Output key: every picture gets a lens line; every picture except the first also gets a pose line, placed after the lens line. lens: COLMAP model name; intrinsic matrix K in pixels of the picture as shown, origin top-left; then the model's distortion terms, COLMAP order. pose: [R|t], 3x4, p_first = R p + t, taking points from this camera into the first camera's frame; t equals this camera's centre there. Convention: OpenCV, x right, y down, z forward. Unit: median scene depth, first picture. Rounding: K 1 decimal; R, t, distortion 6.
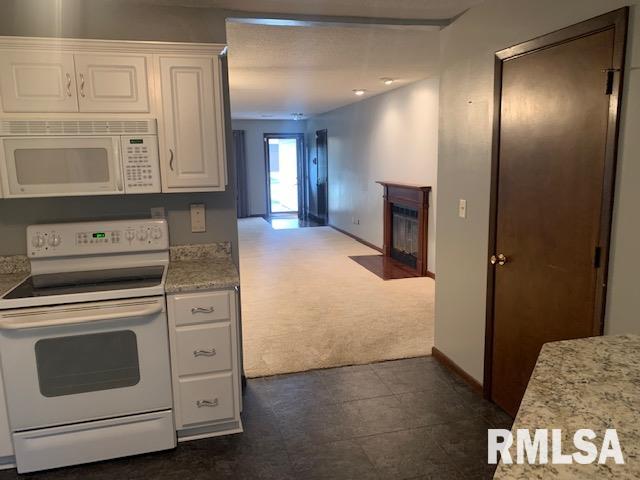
lens RADIAL K [[493.9, 0, 314.7], [0, 493.9, 230.5], [0, 0, 1]] dist [0.097338, -0.117605]
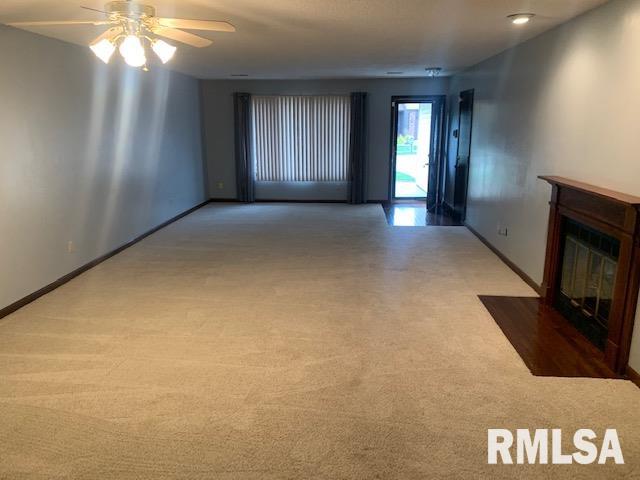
lens RADIAL K [[493.9, 0, 314.7], [0, 493.9, 230.5], [0, 0, 1]] dist [0.097338, -0.117605]
pose [[0.951492, 0.077961, -0.297631, 0.033422], [-0.057529, 0.995384, 0.076817, -0.041393], [0.302246, -0.055968, 0.951585, 0.220485]]
